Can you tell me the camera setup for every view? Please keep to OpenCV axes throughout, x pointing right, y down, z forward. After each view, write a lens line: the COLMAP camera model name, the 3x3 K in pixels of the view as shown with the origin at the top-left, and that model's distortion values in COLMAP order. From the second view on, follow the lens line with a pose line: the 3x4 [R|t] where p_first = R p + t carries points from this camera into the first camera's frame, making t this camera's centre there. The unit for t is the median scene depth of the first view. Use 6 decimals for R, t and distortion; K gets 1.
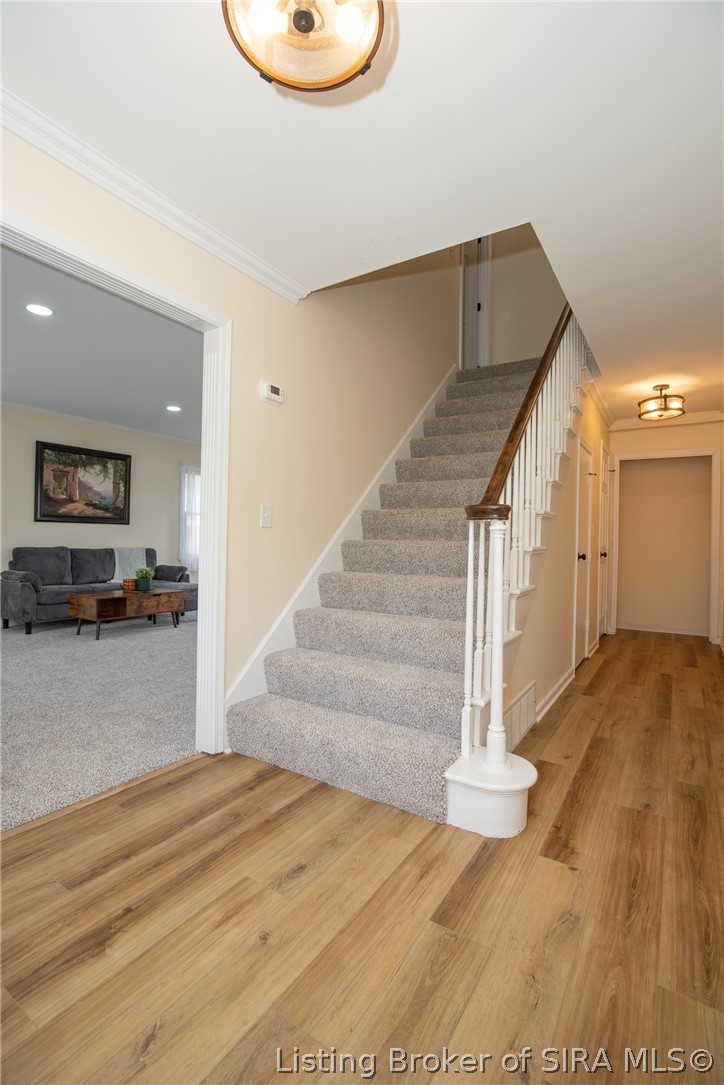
lens RADIAL K [[496.2, 0, 373.1], [0, 496.2, 538.6], [0, 0, 1]] dist [-0.034161, 0.002554]
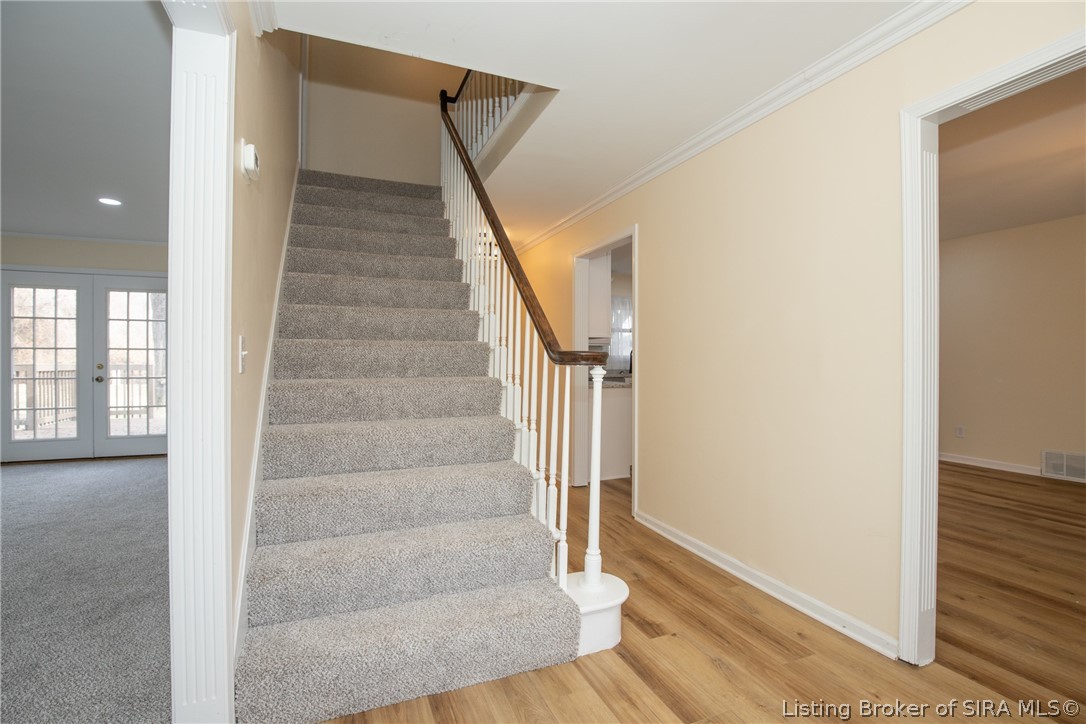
lens RADIAL K [[496.7, 0, 552.8], [0, 496.7, 356.2], [0, 0, 1]] dist [-0.034161, 0.002554]
pose [[0.565256, -0.007686, 0.824880, -0.763986], [0.002901, 0.999969, 0.007329, -0.070583], [-0.824910, -0.001750, 0.565261, 0.470396]]
